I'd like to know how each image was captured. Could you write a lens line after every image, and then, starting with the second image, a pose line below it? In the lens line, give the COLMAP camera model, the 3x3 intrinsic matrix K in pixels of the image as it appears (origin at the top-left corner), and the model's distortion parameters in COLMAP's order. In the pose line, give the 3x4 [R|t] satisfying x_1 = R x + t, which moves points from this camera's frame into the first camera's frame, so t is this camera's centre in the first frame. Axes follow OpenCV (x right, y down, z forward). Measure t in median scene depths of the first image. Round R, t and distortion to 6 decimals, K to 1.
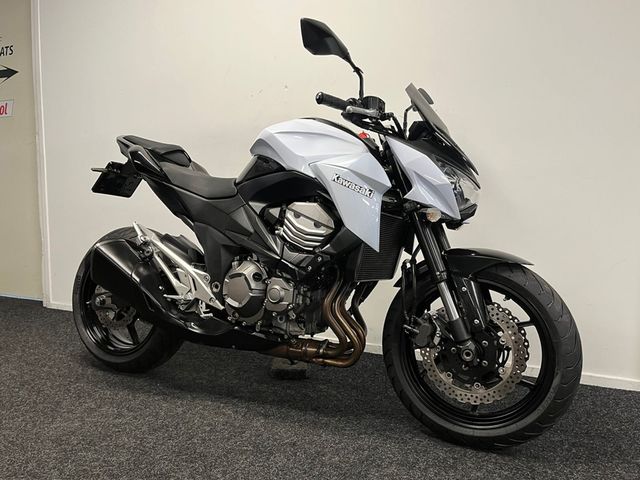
lens RADIAL K [[526.1, 0, 320.0], [0, 526.1, 240.0], [0, 0, 1]] dist [0.060761, -0.002155]
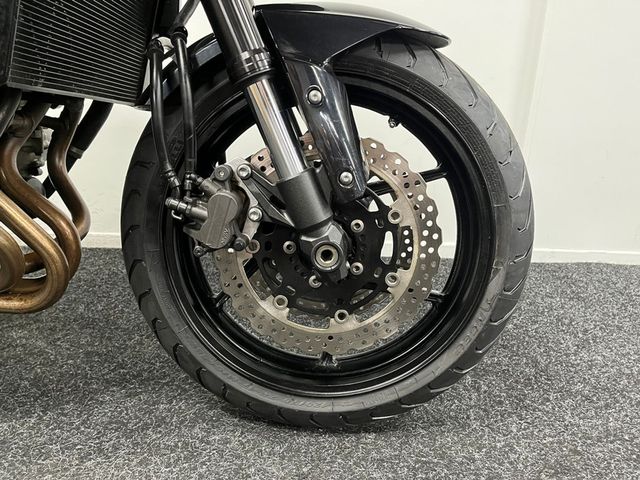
lens RADIAL K [[487.5, 0, 320.0], [0, 487.5, 240.0], [0, 0, 1]] dist [0.069562, -0.088233]
pose [[0.912050, -0.115006, 0.393621, 0.115737], [0.012479, 0.967208, 0.253677, 0.099144], [-0.409888, -0.226454, 0.883578, 0.625217]]
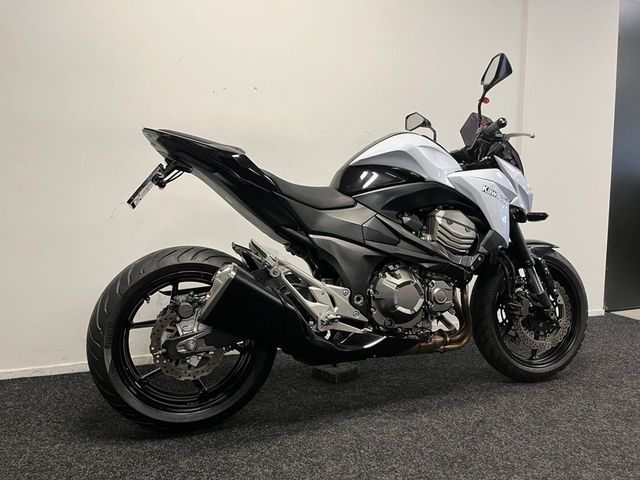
lens RADIAL K [[487.5, 0, 320.0], [0, 487.5, 240.0], [0, 0, 1]] dist [0.069562, -0.088233]
pose [[0.709546, -0.074216, 0.700740, -0.999761], [0.065127, 0.997089, 0.039657, -0.070648], [-0.701643, 0.017498, 0.712314, 0.466165]]
